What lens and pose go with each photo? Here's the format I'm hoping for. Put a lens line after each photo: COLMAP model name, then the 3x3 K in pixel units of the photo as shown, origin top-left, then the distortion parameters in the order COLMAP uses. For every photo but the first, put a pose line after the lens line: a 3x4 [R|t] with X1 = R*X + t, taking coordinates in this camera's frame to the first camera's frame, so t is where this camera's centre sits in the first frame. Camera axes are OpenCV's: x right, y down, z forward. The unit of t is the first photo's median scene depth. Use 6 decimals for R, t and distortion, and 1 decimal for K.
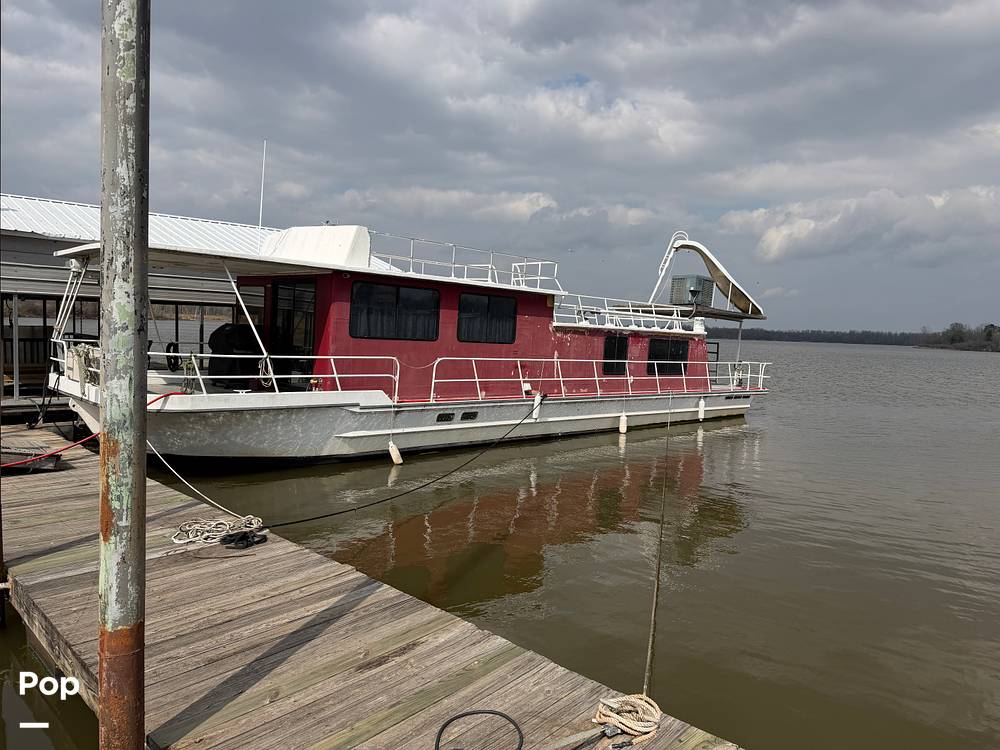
lens RADIAL K [[703.7, 0, 523.0], [0, 703.7, 375.1], [0, 0, 1]] dist [0.049165, -0.038777]
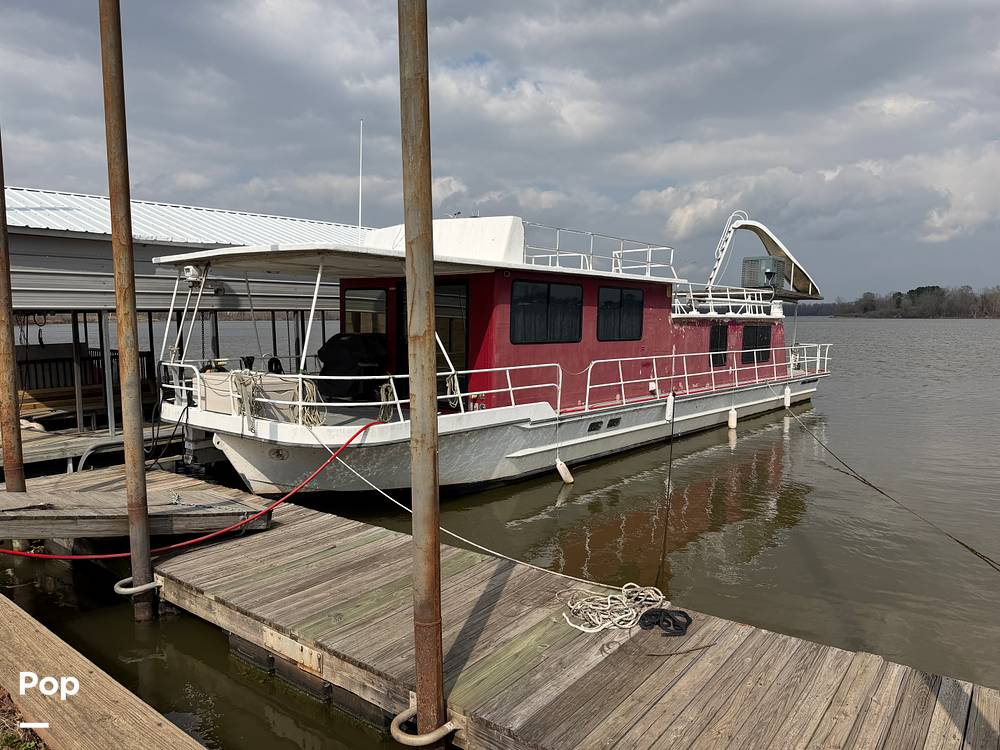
lens RADIAL K [[687.6, 0, 499.8], [0, 687.6, 407.3], [0, 0, 1]] dist [0.034717, -0.004789]
pose [[0.993591, -0.058012, 0.097013, -0.221442], [0.051206, 0.996144, 0.071234, -0.023305], [-0.100772, -0.065809, 0.992731, 0.094576]]
